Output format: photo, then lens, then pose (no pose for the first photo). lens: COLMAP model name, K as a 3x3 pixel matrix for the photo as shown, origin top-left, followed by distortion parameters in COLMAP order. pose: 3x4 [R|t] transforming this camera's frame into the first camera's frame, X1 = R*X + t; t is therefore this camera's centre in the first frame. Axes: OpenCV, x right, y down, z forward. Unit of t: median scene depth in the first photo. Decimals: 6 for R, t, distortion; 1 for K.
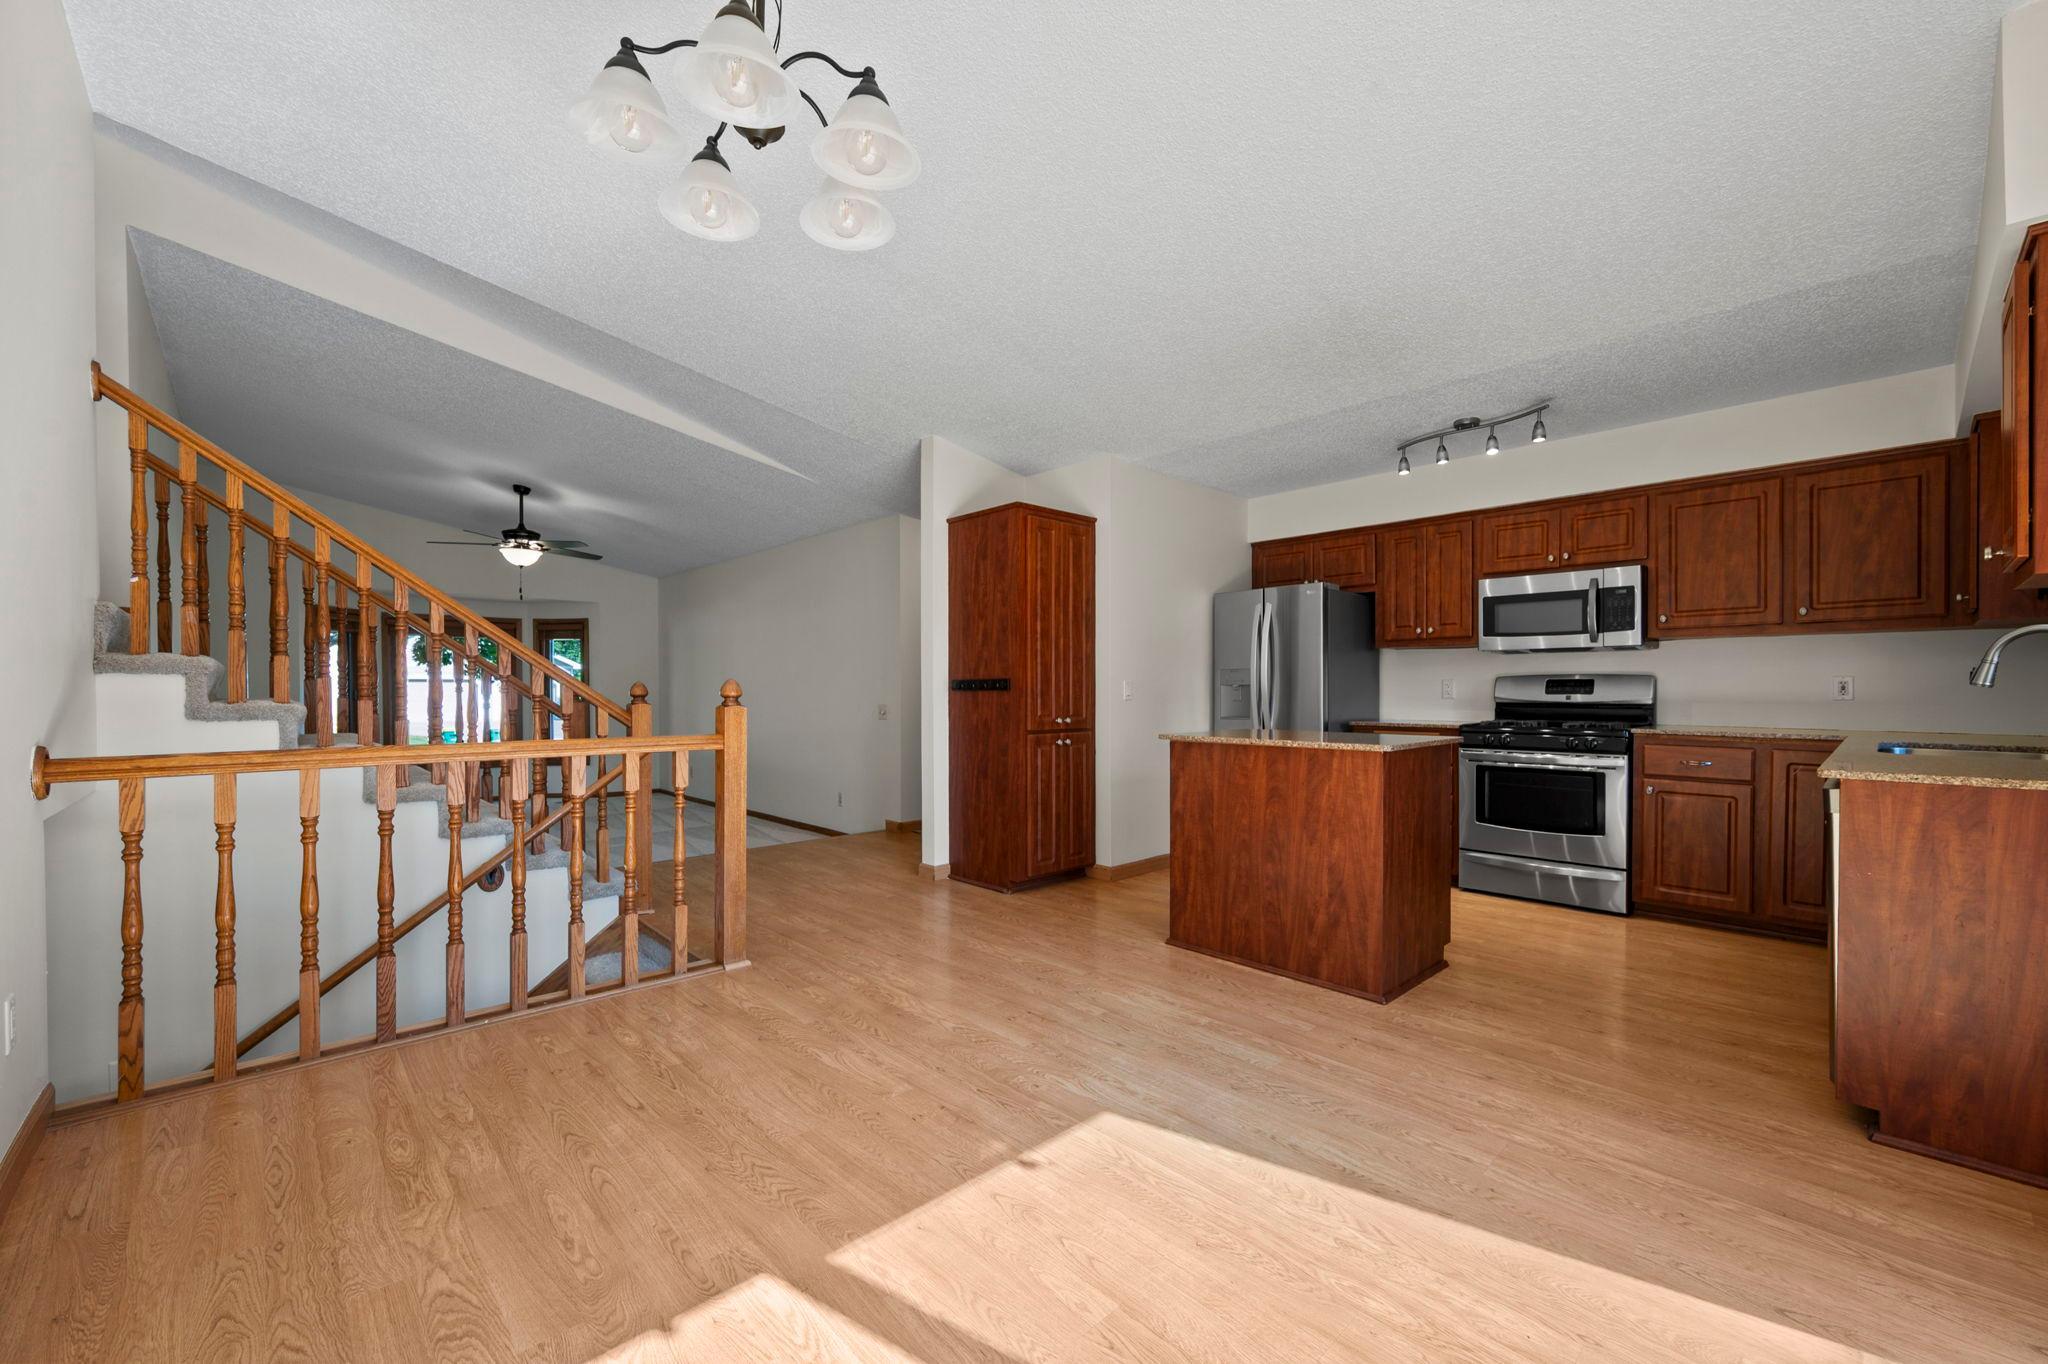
lens RADIAL K [[813.0, 0, 1024.0], [0, 813.0, 682.0], [0, 0, 1]] dist [-0.003701, -0.000183]
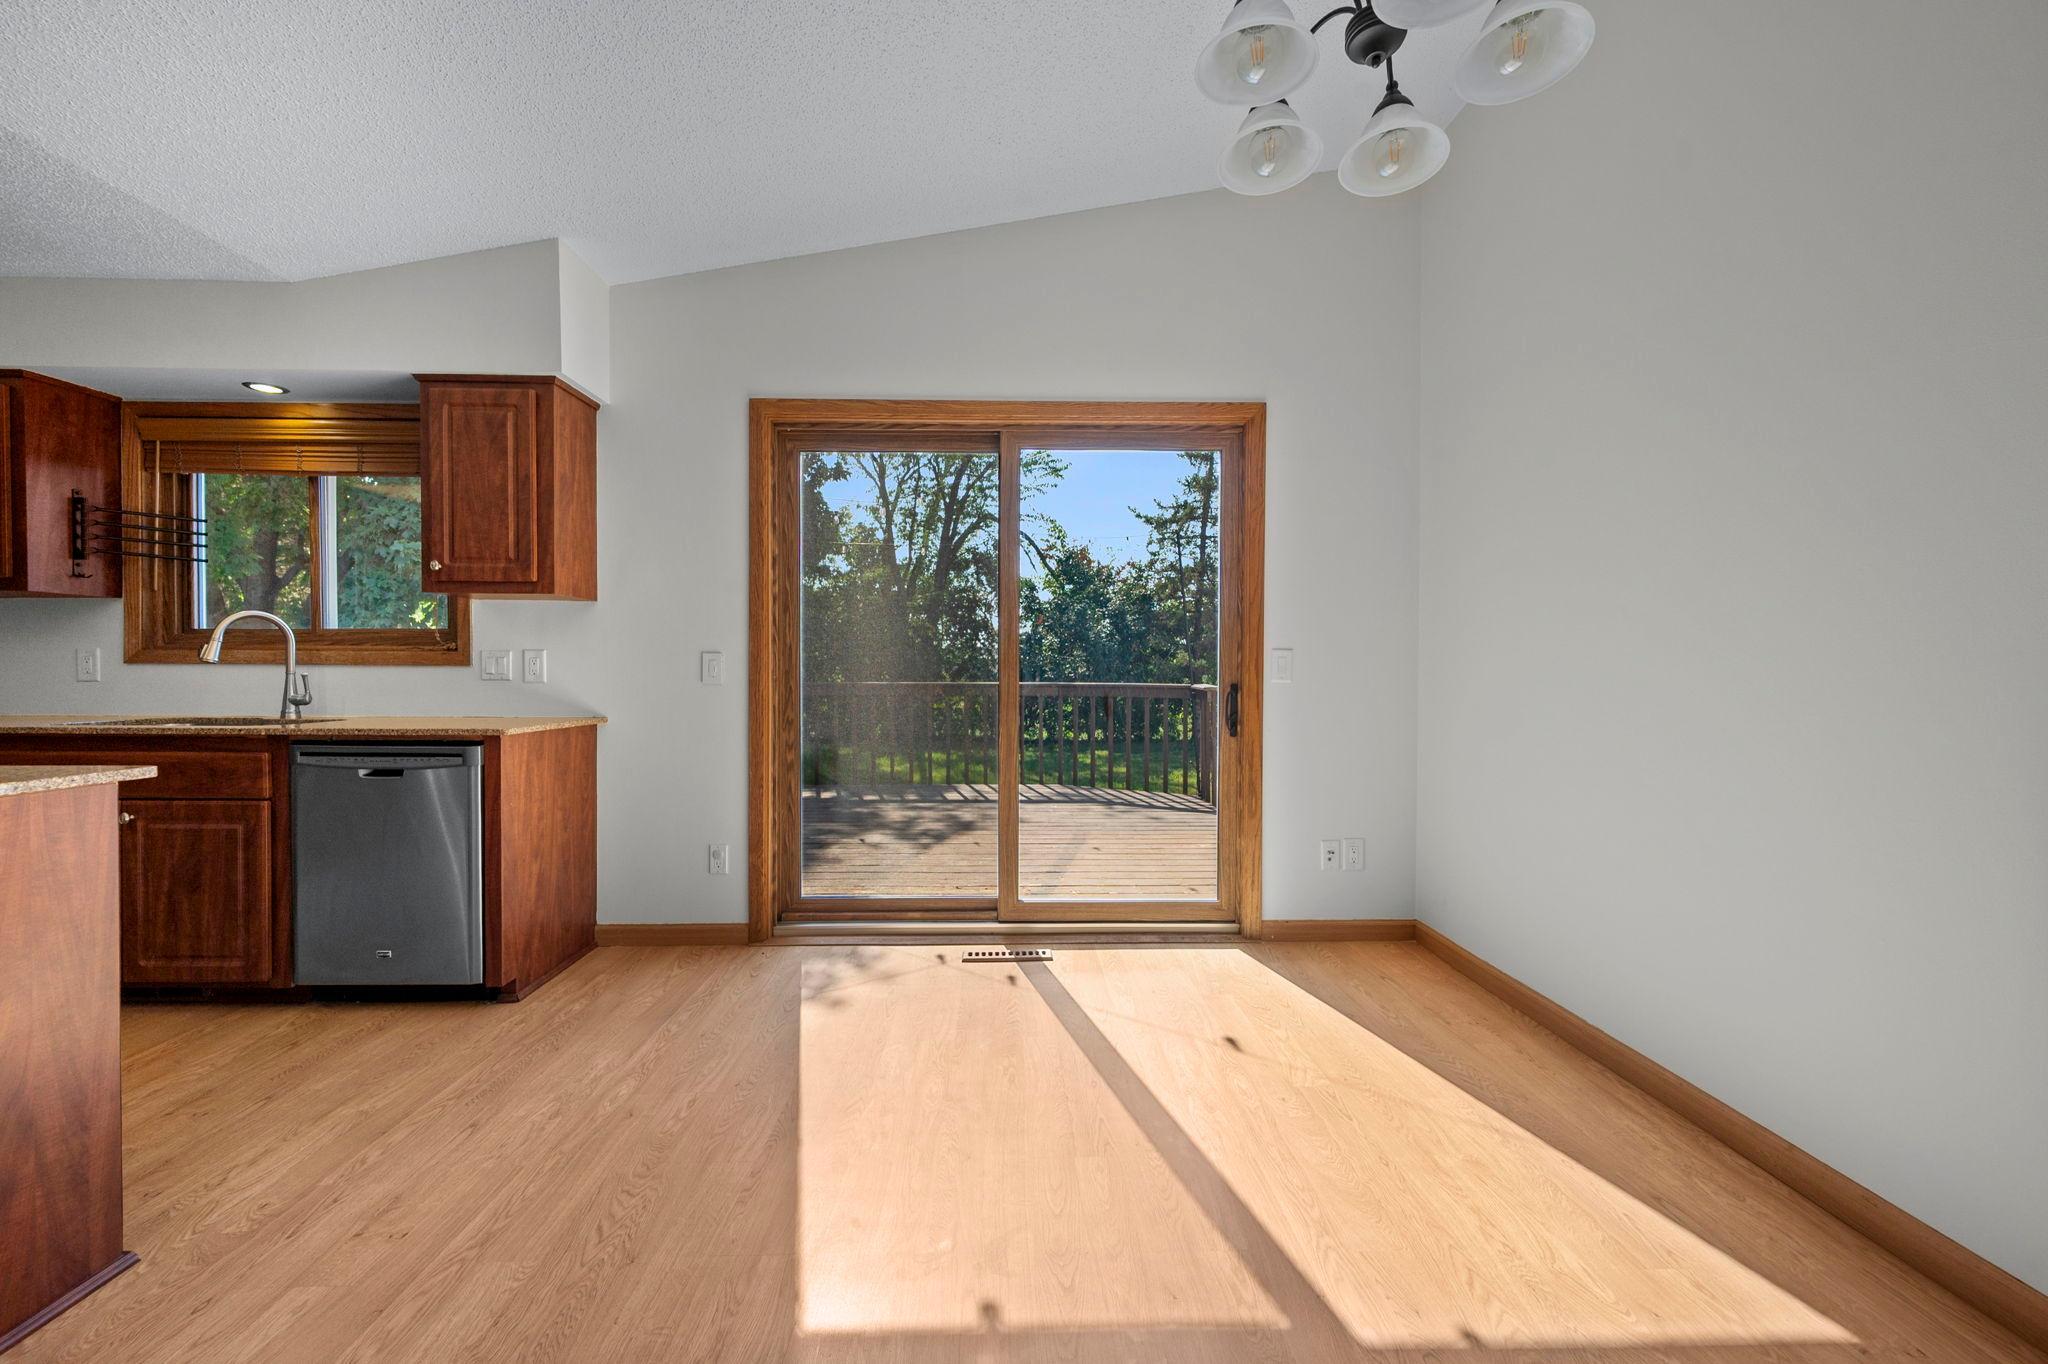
lens RADIAL K [[813.0, 0, 1024.0], [0, 813.0, 682.0], [0, 0, 1]] dist [-0.003701, -0.000183]
pose [[-0.746379, -0.010573, 0.665437, -0.307832], [-0.008672, 0.999943, 0.006161, 0.013057], [-0.665464, -0.001173, -0.746429, 0.940418]]
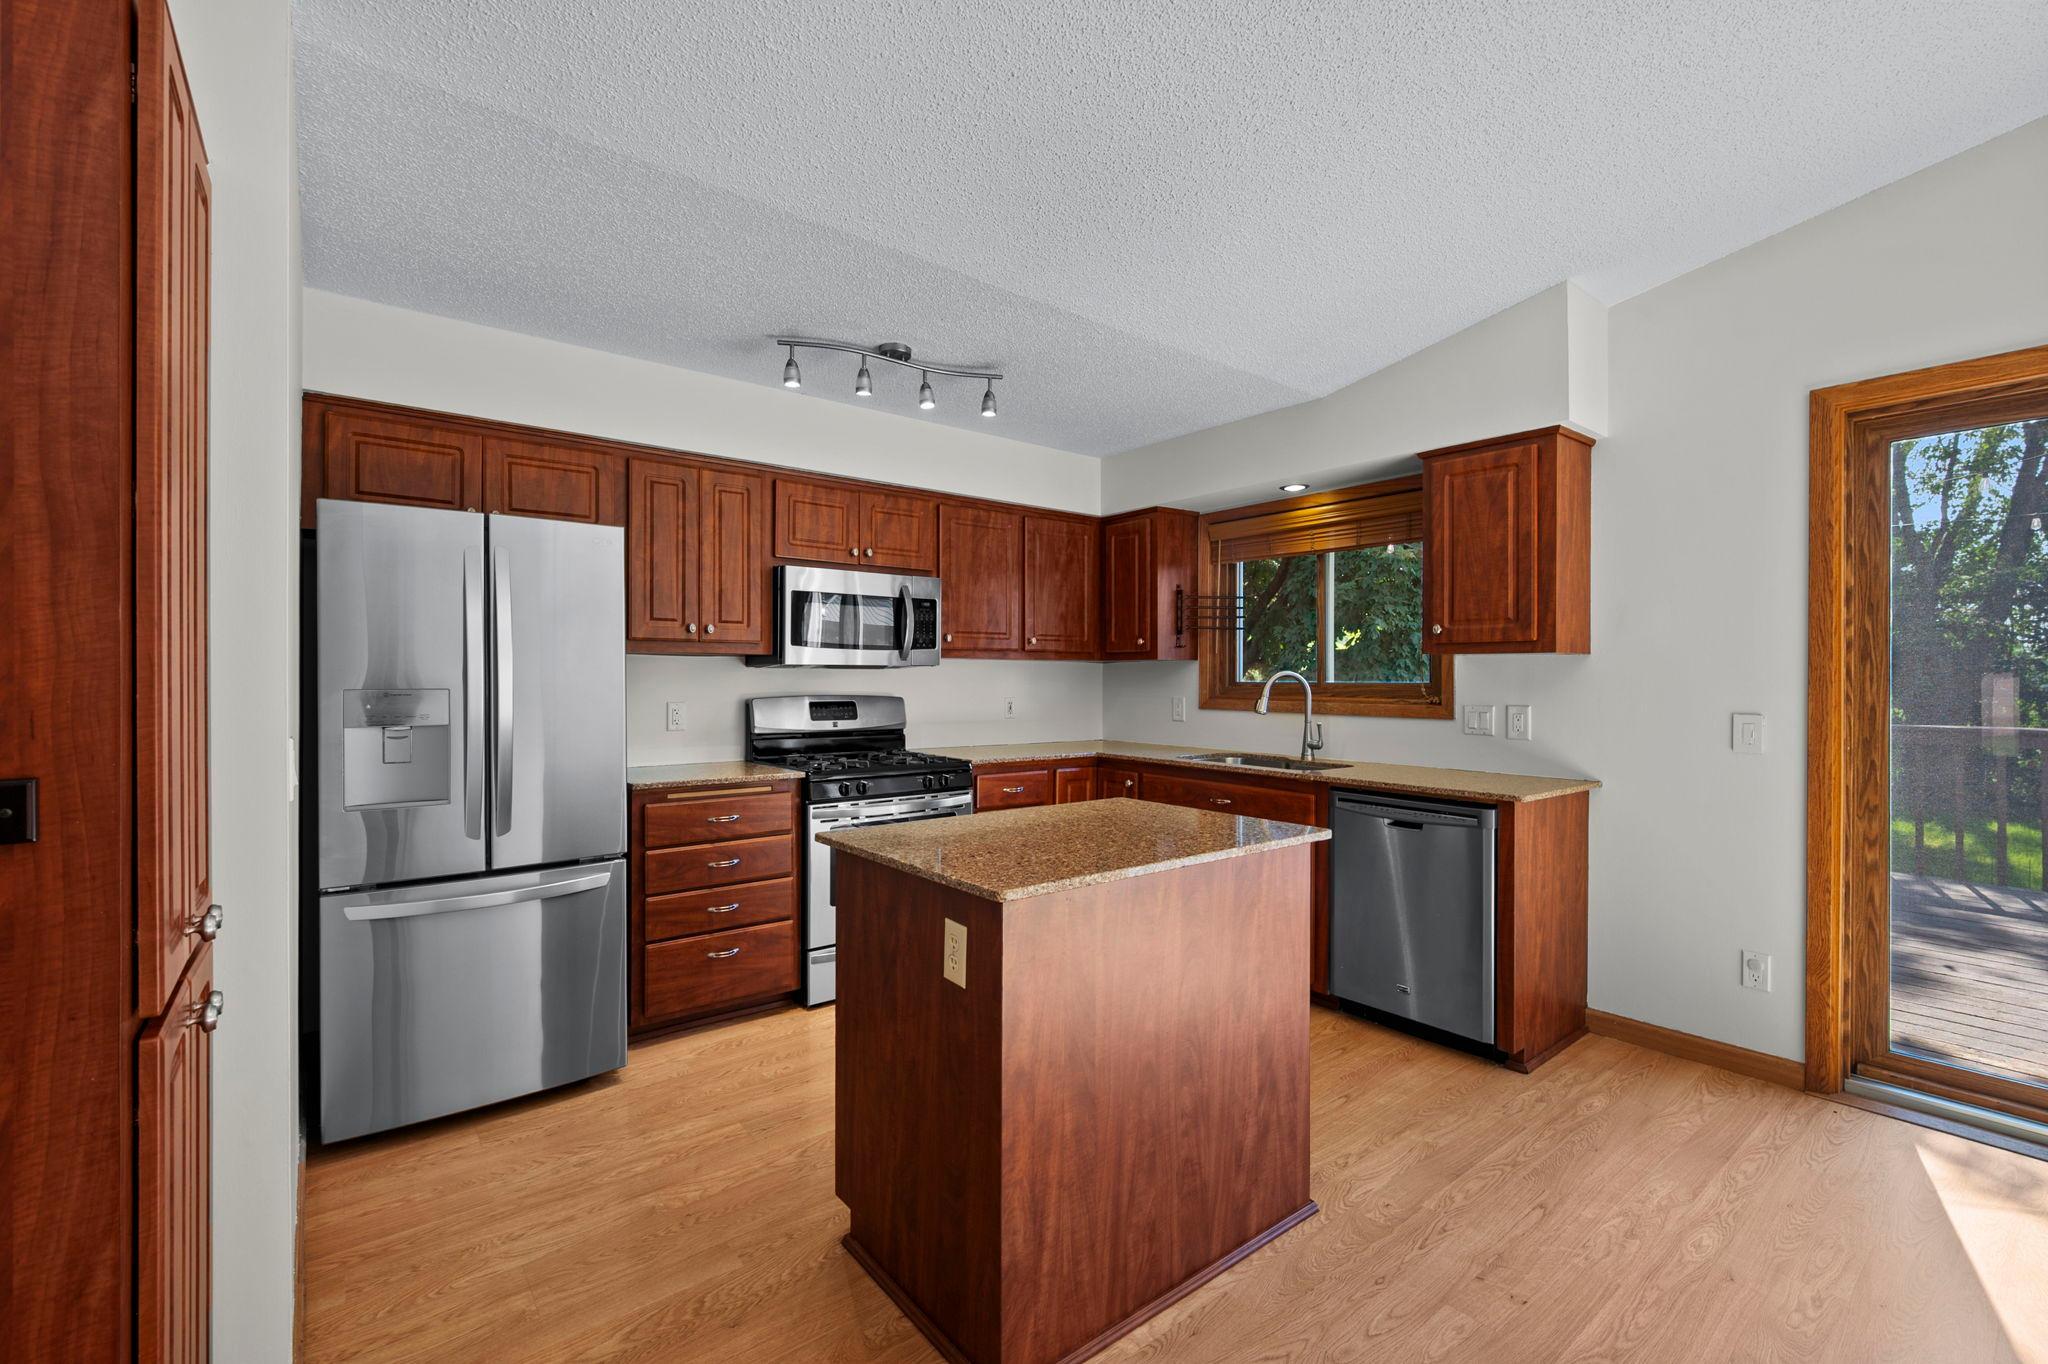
lens RADIAL K [[878.7, 0, 1024.0], [0, 878.7, 682.0], [0, 0, 1]] dist [-0.000917, -0.000192]
pose [[0.085353, -0.003010, 0.996346, -0.291955], [-0.012341, 0.999916, 0.004078, -0.043965], [-0.996274, -0.012644, 0.085309, 1.106810]]
